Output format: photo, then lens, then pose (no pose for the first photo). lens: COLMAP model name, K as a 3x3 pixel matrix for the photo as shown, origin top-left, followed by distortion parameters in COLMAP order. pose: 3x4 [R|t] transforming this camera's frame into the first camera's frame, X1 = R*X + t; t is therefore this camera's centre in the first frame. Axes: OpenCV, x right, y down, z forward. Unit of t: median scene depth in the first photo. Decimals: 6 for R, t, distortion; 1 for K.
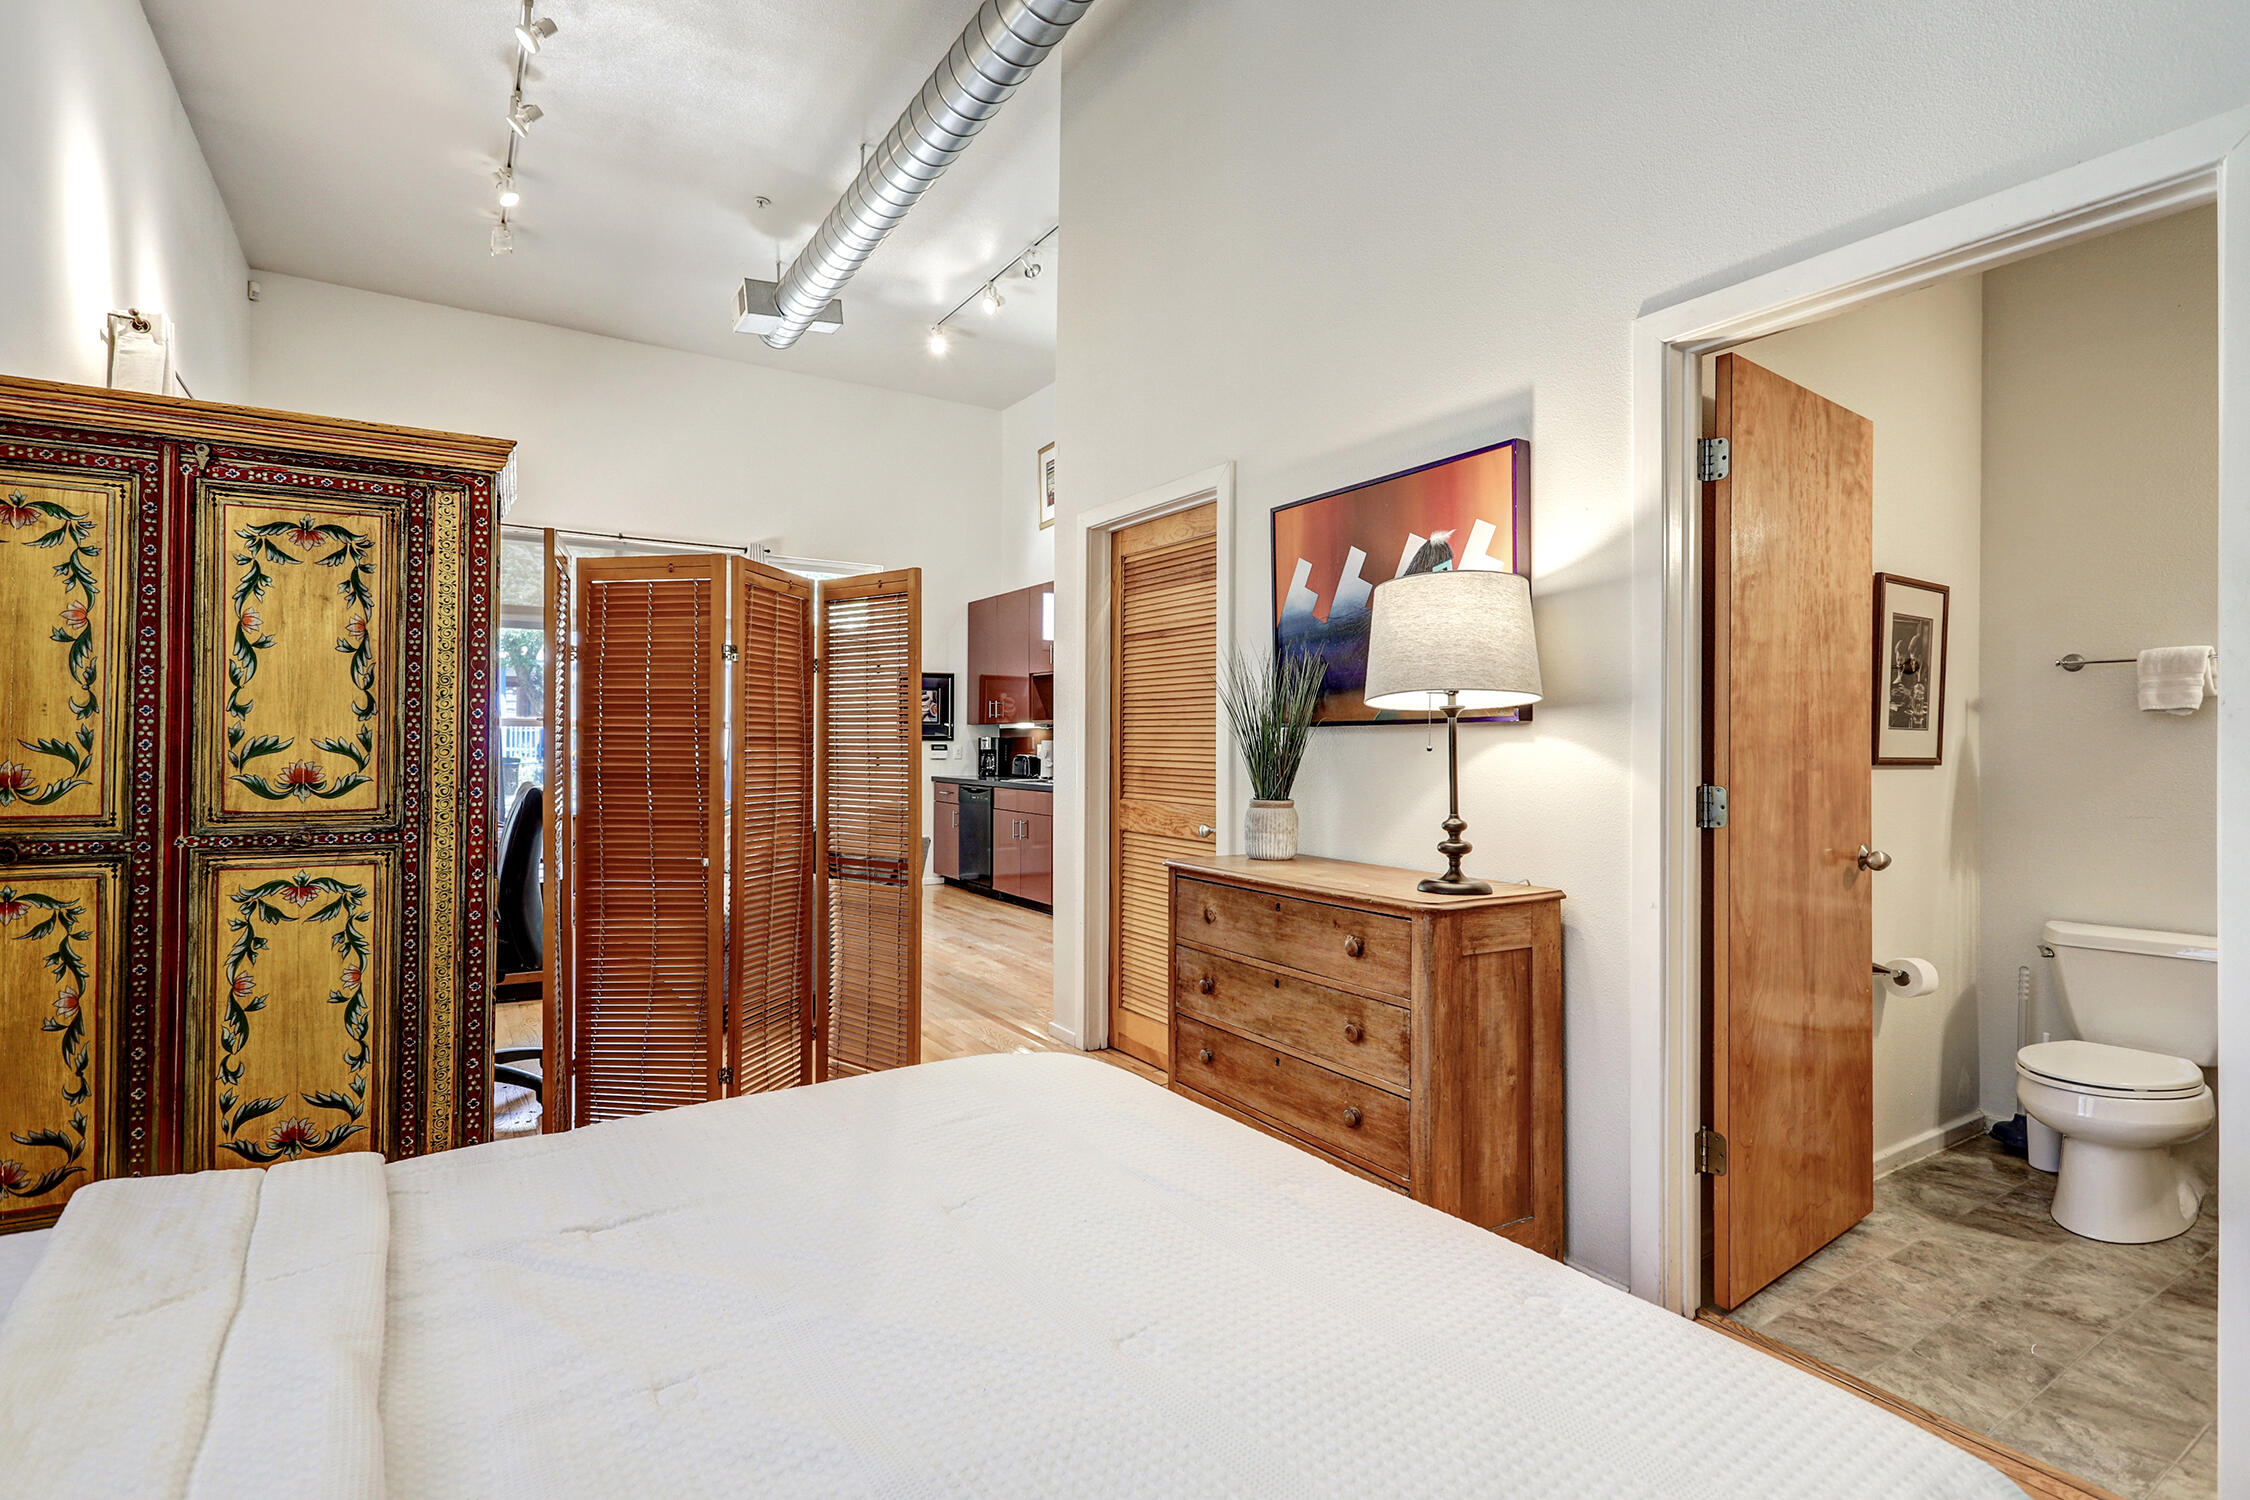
lens RADIAL K [[1065.9, 0, 1131.7], [0, 1065.9, 753.6], [0, 0, 1]] dist [0.010245, 0.001756]
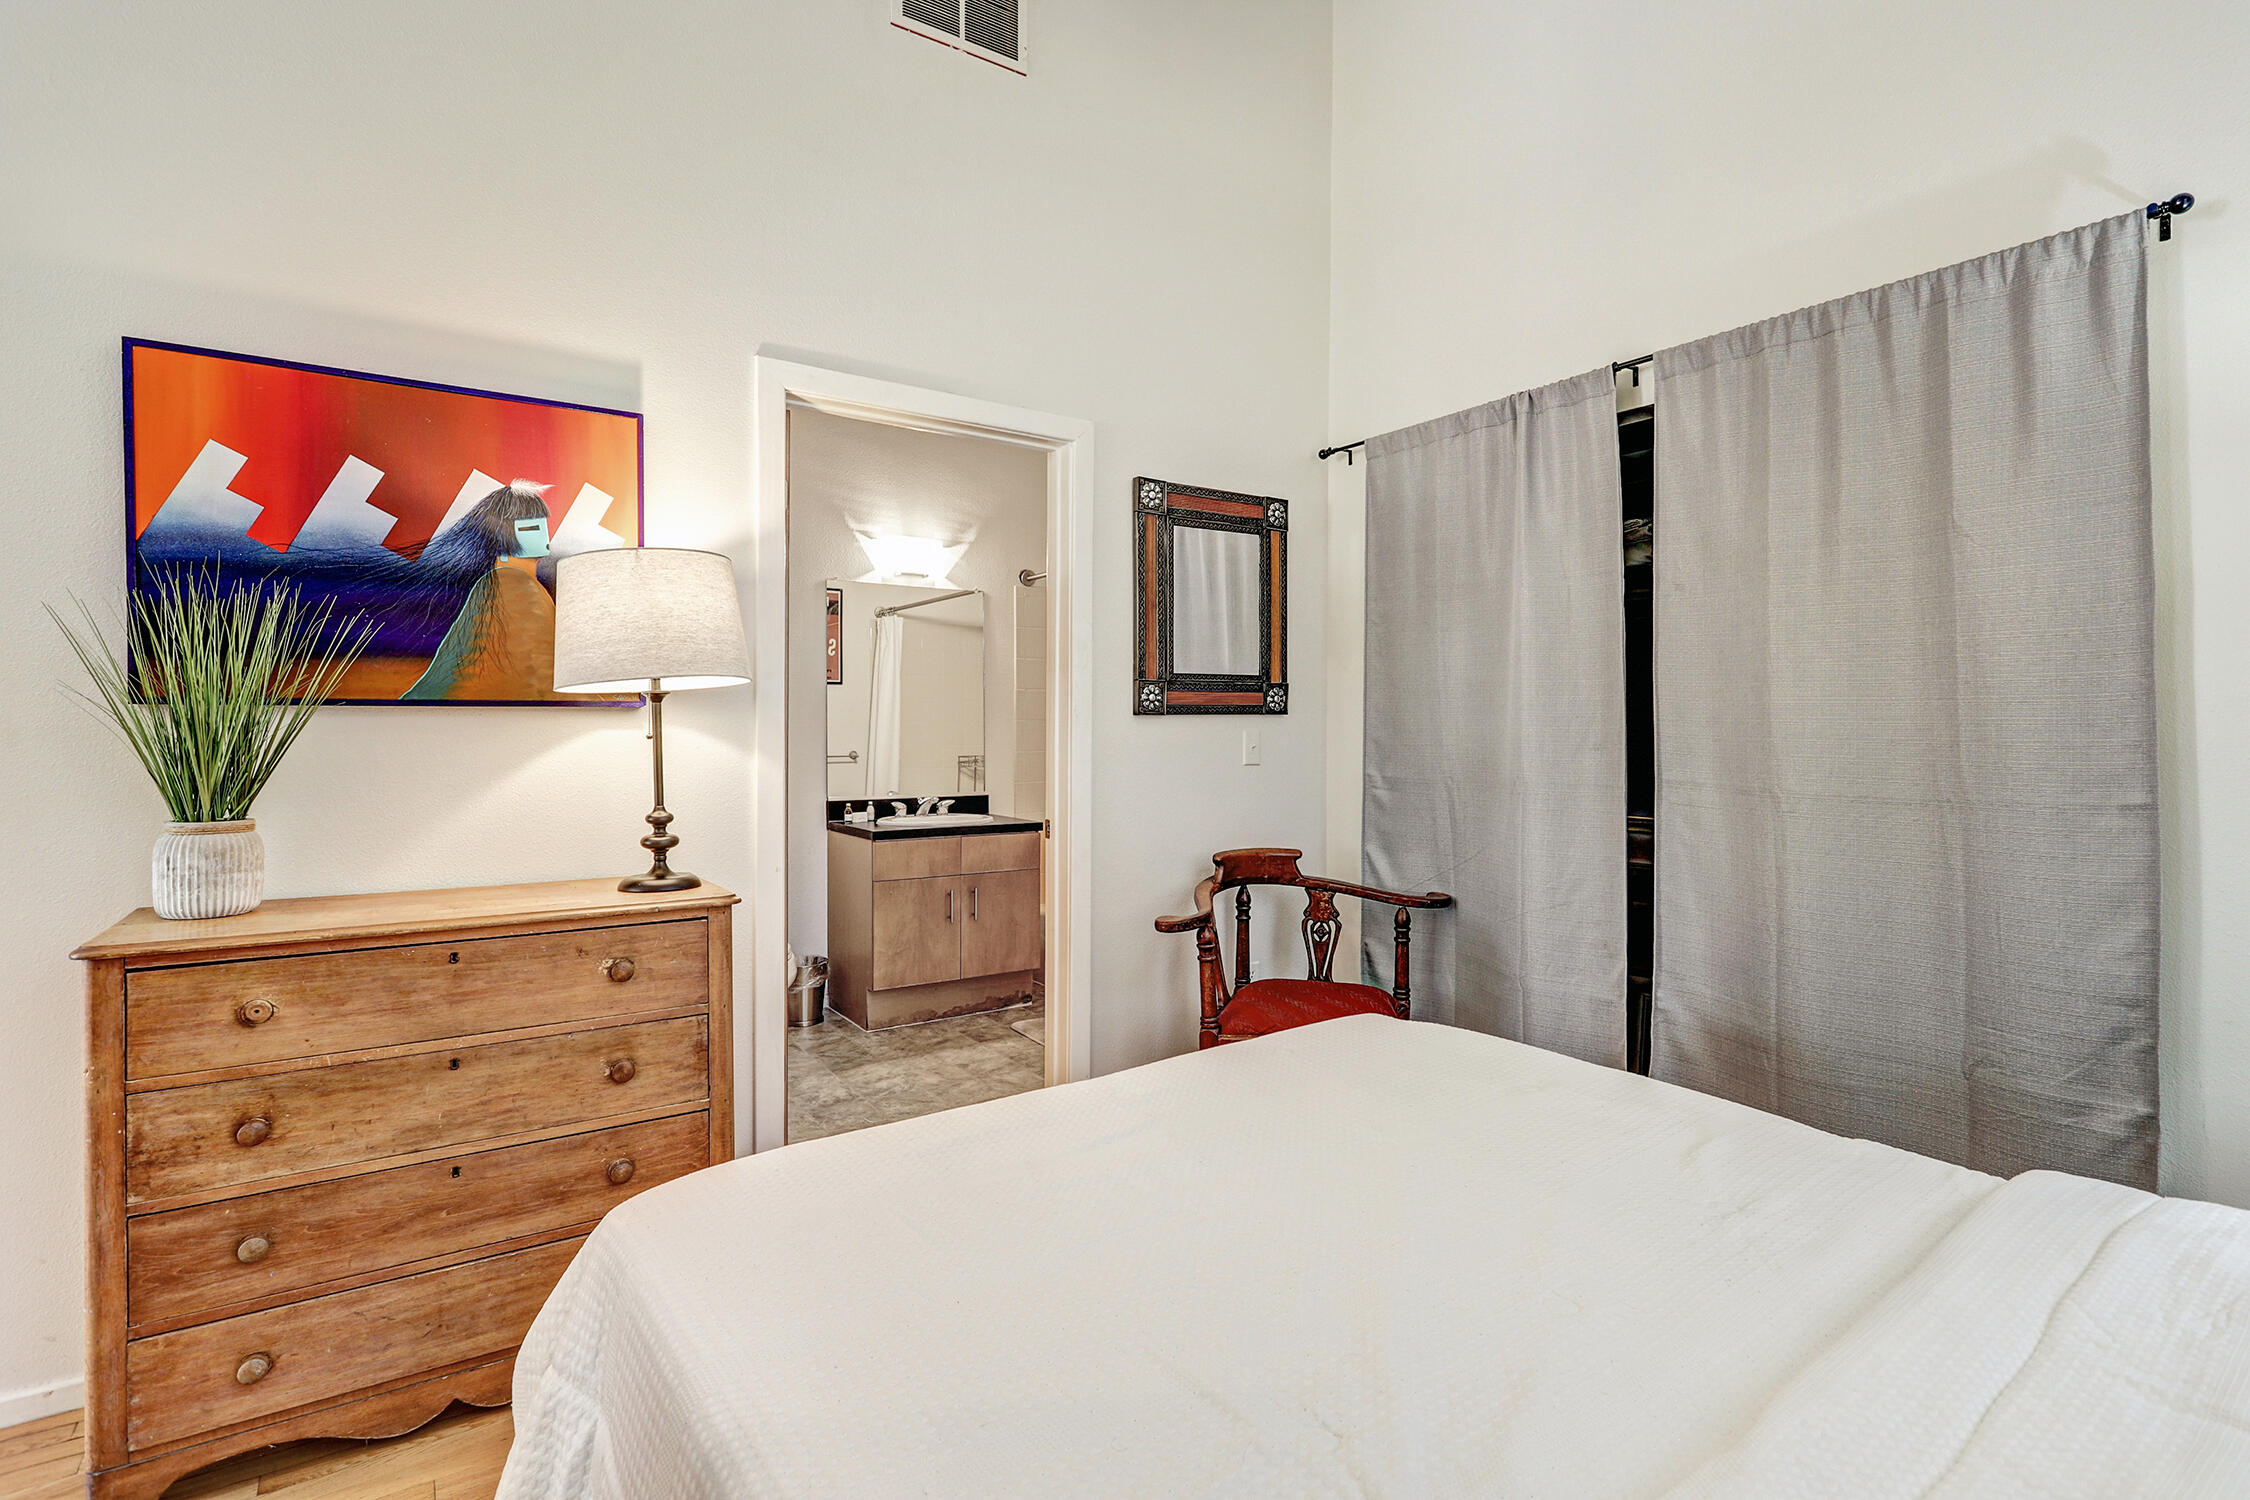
lens RADIAL K [[1065.9, 0, 1115.0], [0, 1065.9, 737.3], [0, 0, 1]] dist [0.010245, 0.001756]
pose [[-0.001676, -0.012129, 0.999925, -0.539350], [0.007973, 0.999894, 0.012142, -0.009887], [-0.999967, 0.007993, -0.001580, 0.508112]]
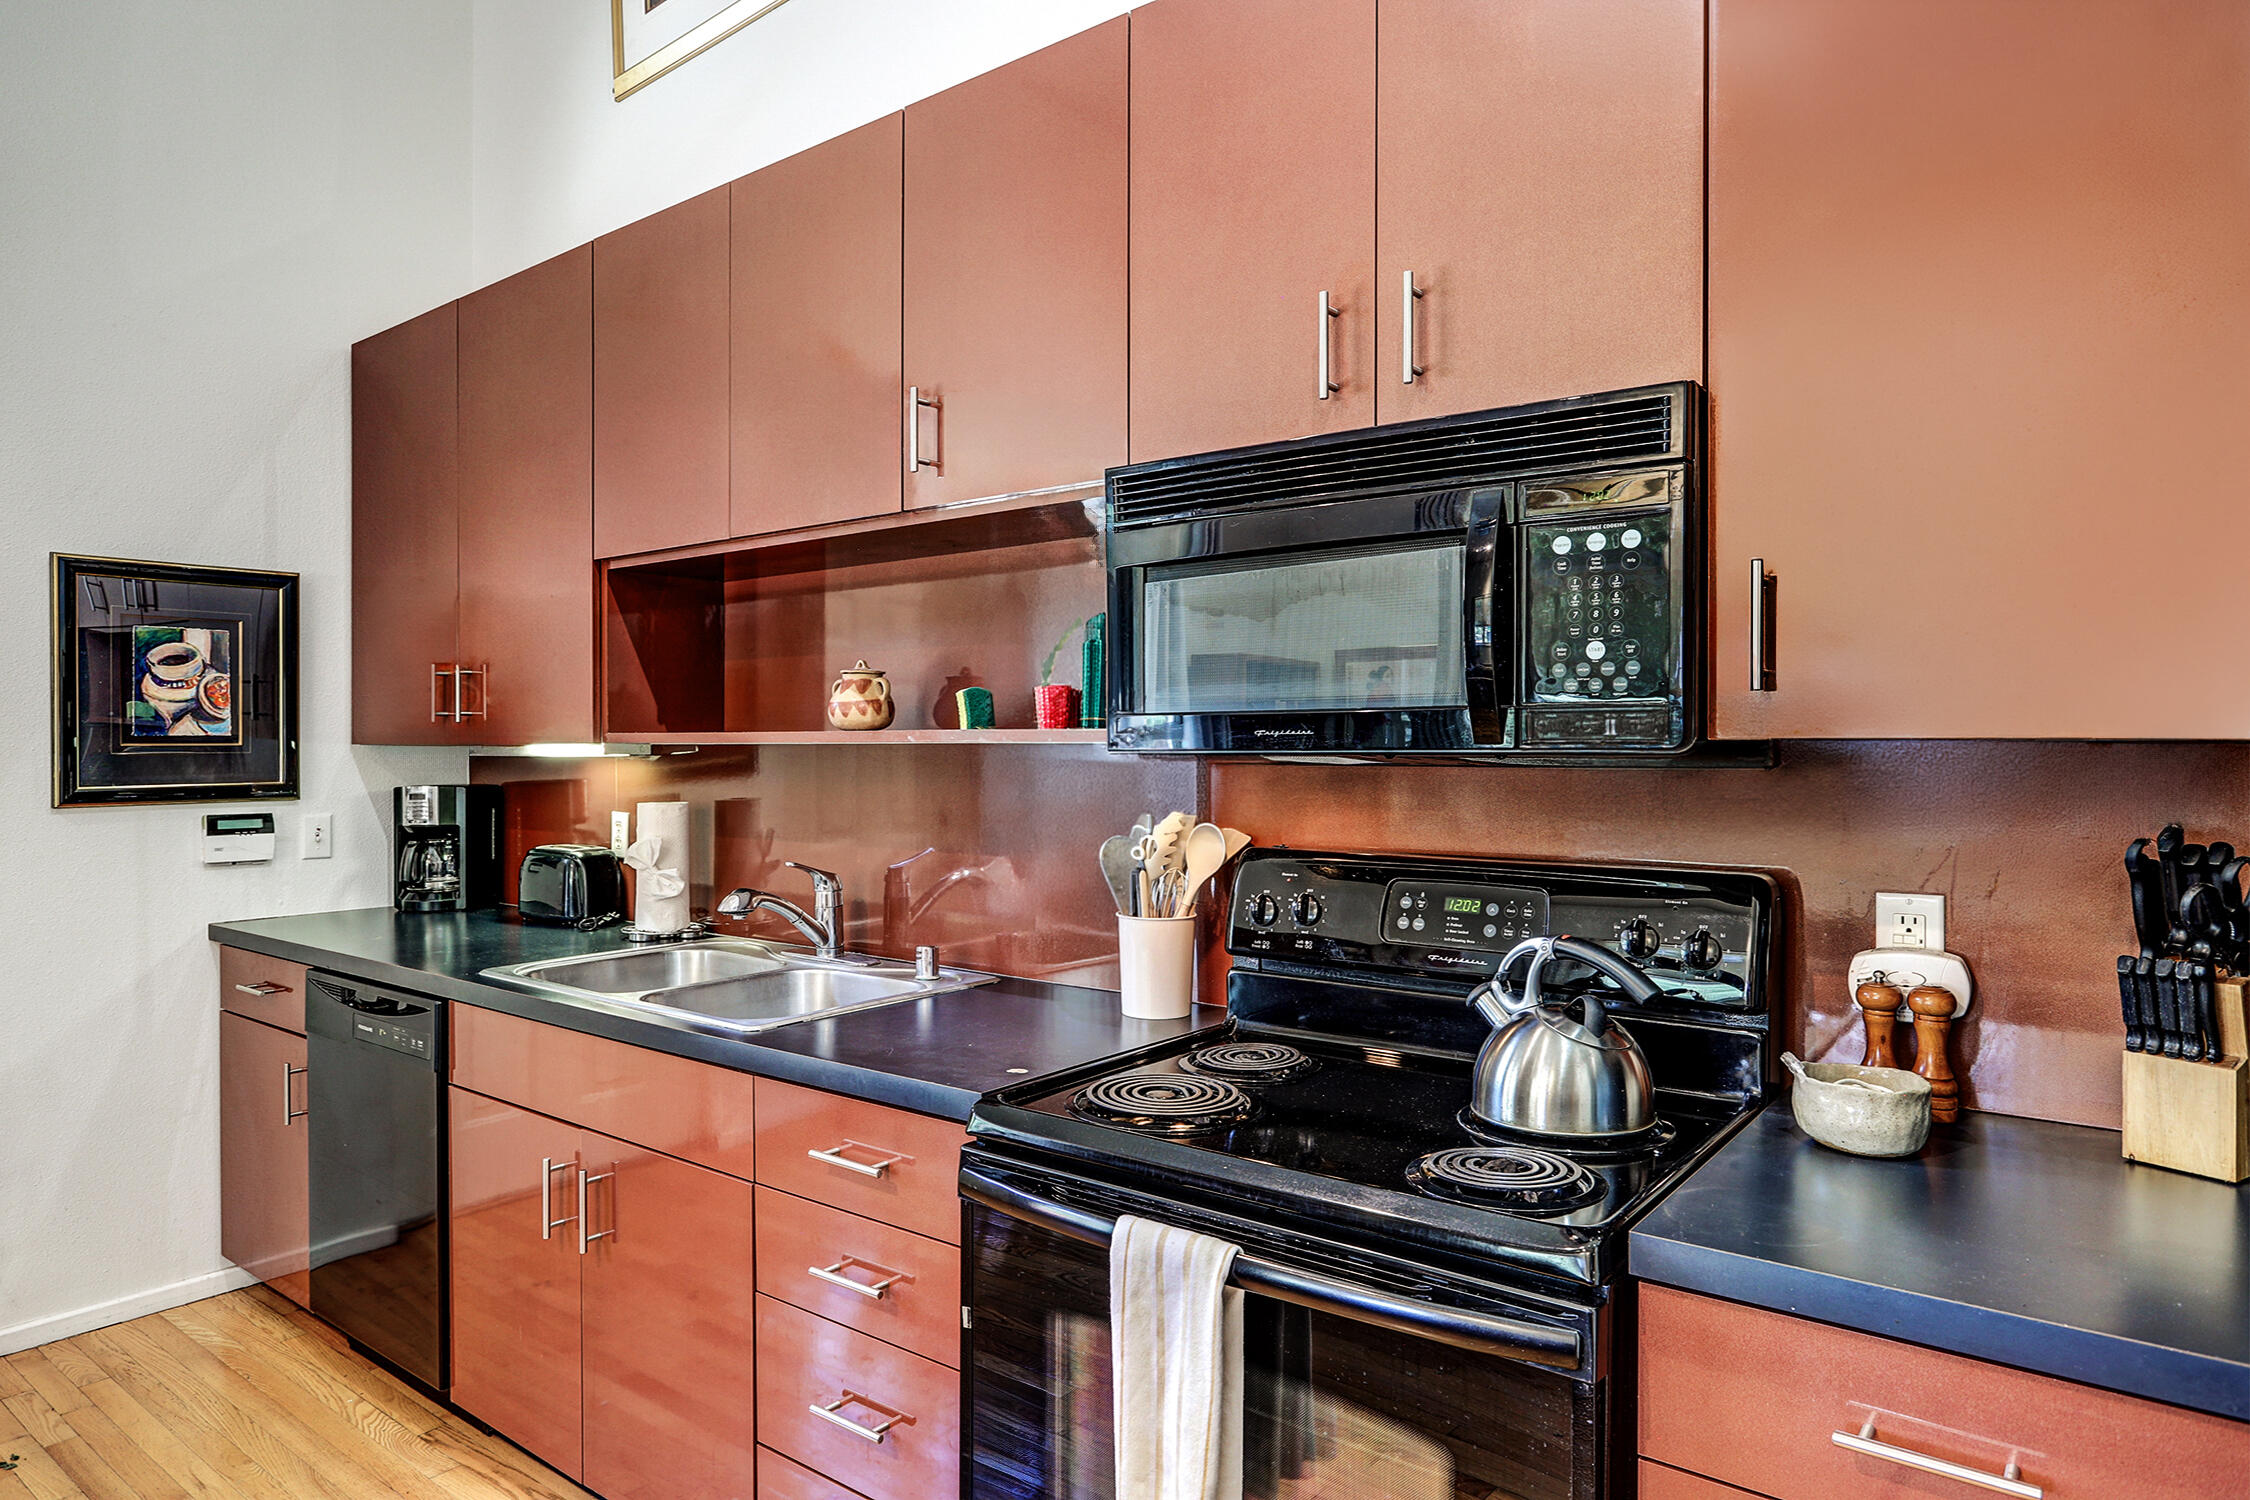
lens RADIAL K [[1376.9, 0, 1116.4], [0, 1376.9, 758.0], [0, 0, 1]] dist [0.036793, 0.001182]
pose [[0.947406, -0.001304, 0.320031, -0.248435], [0.002543, 0.999991, -0.003455, -0.071343], [-0.320023, 0.004087, 0.947401, 1.844056]]
